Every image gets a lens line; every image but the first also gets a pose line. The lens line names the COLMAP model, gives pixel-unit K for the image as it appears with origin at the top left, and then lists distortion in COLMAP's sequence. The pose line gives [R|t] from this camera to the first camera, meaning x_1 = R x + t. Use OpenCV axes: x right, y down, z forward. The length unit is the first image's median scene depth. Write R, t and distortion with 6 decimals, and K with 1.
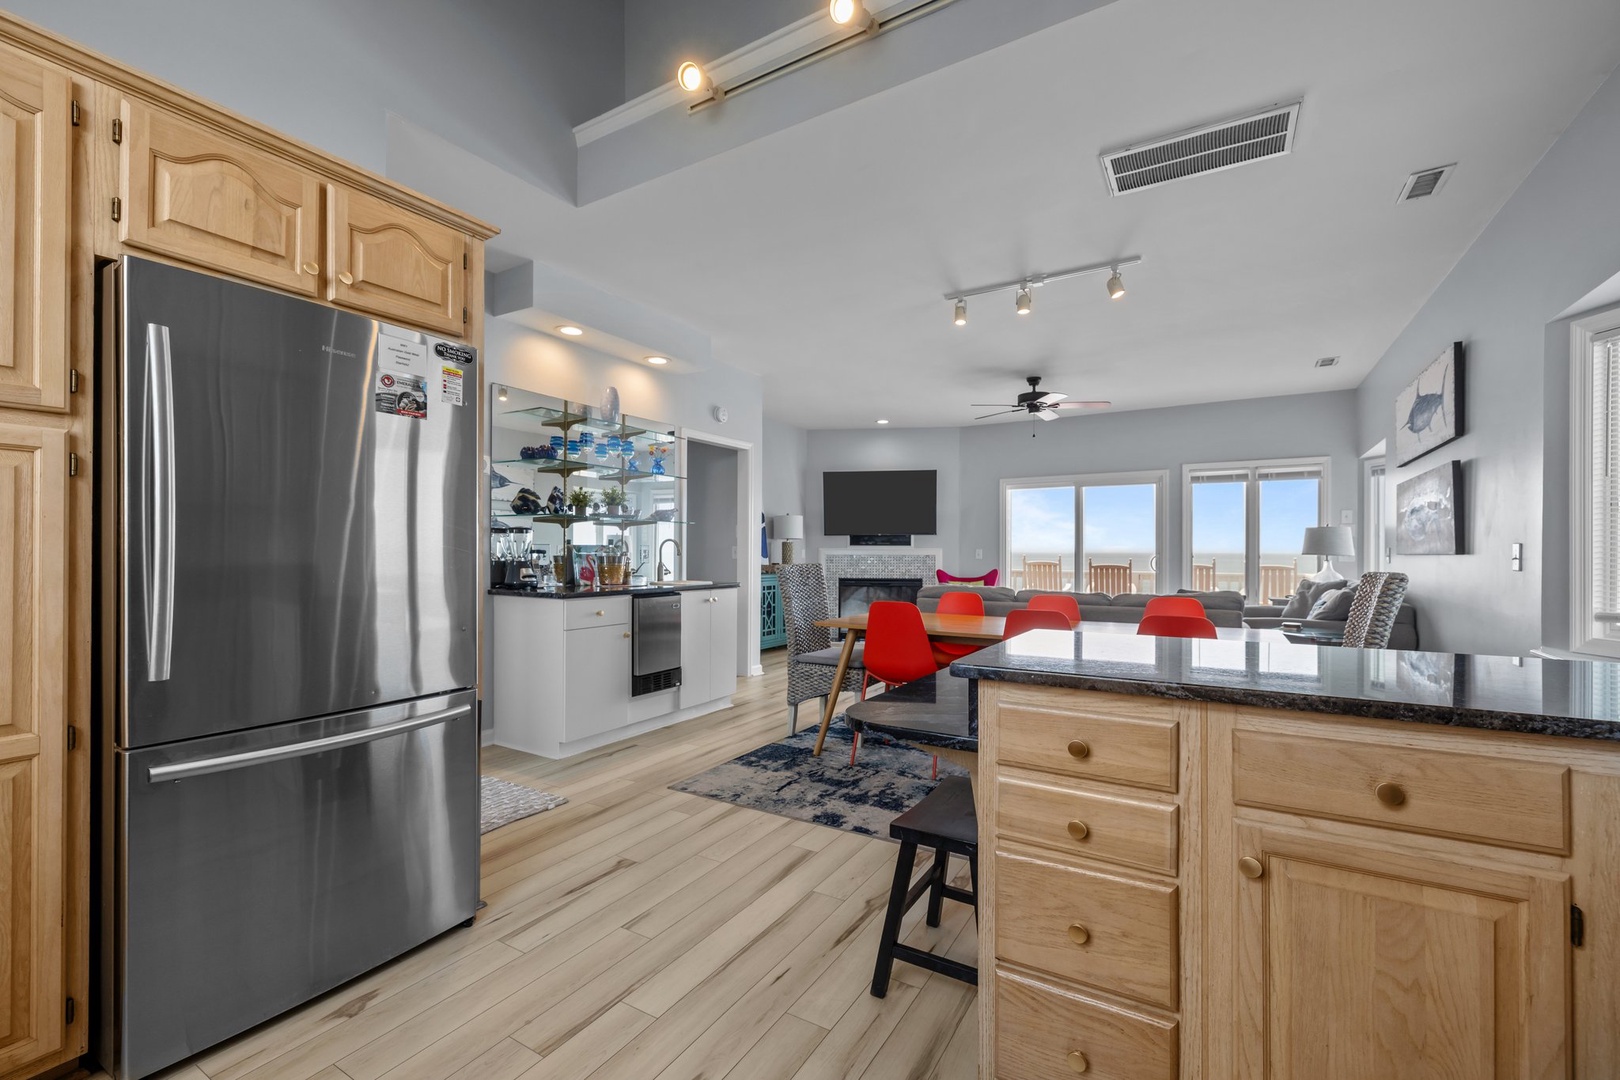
lens RADIAL K [[680.7, 0, 803.3], [0, 680.7, 544.1], [0, 0, 1]] dist [-0.001867, -0.000022]
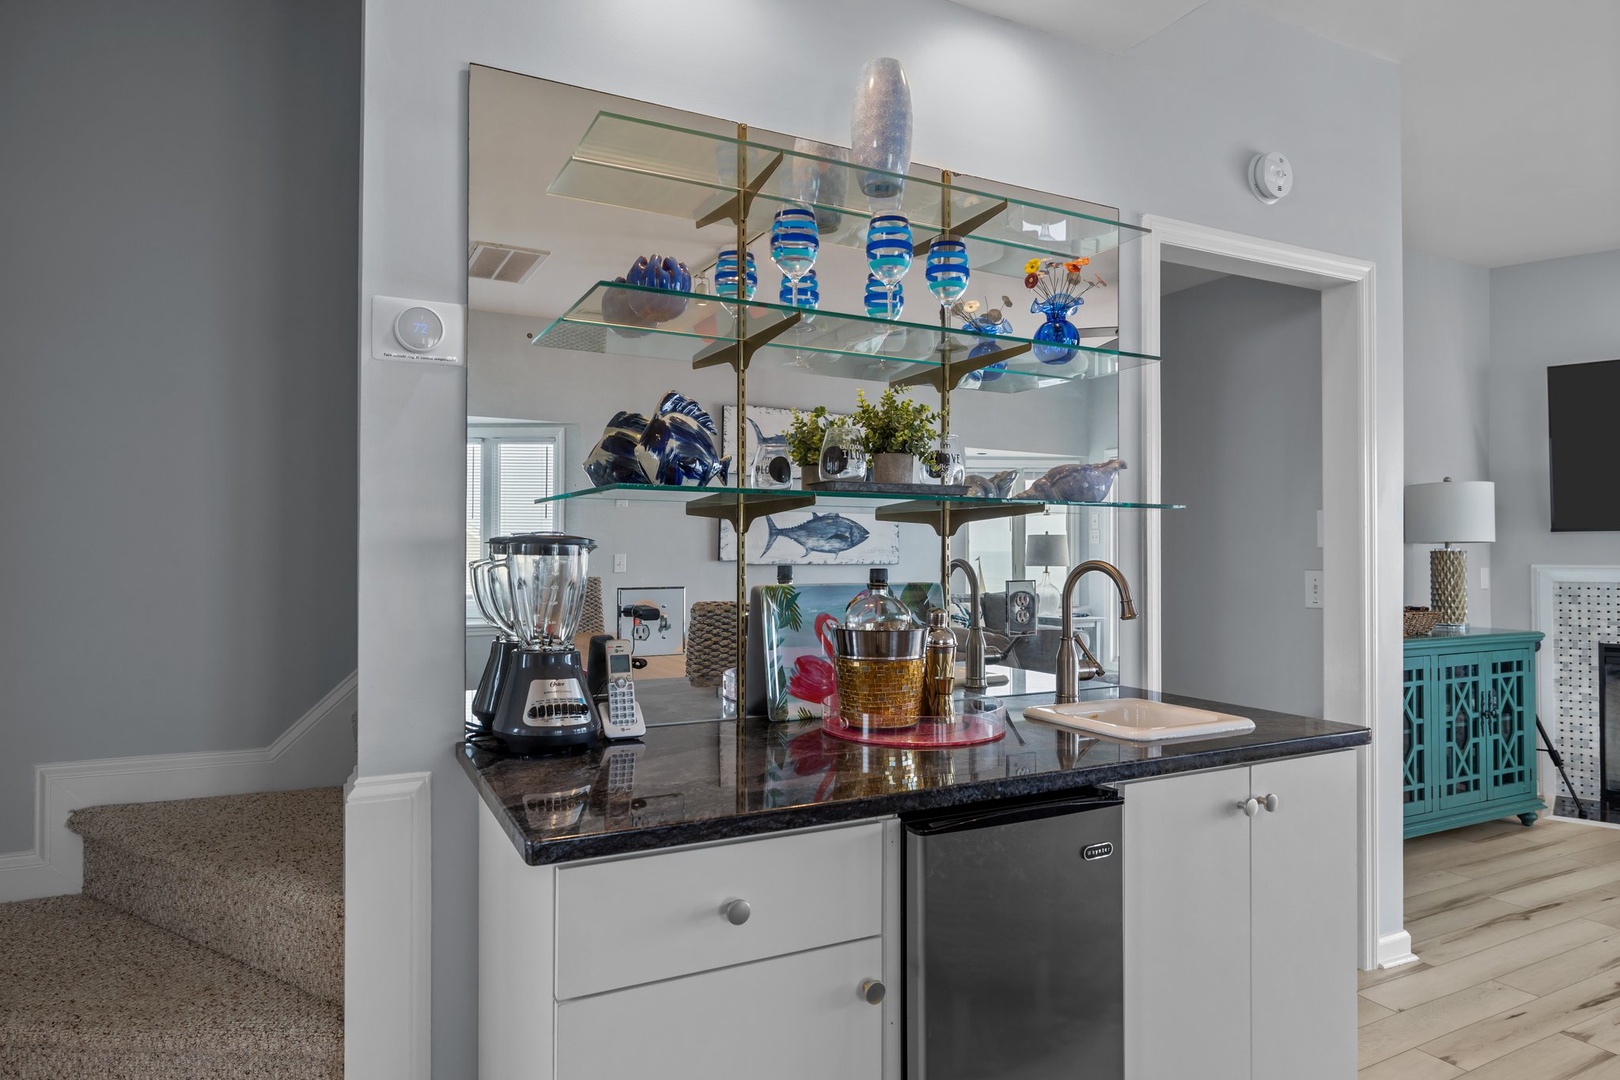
lens RADIAL K [[931.6, 0, 797.6], [0, 931.6, 535.3], [0, 0, 1]] dist [0.001020, -0.000032]
pose [[0.847260, -0.010094, -0.531082, -0.091031], [0.006960, 0.999945, -0.007901, -0.017058], [0.531132, 0.002998, 0.847284, 0.588362]]
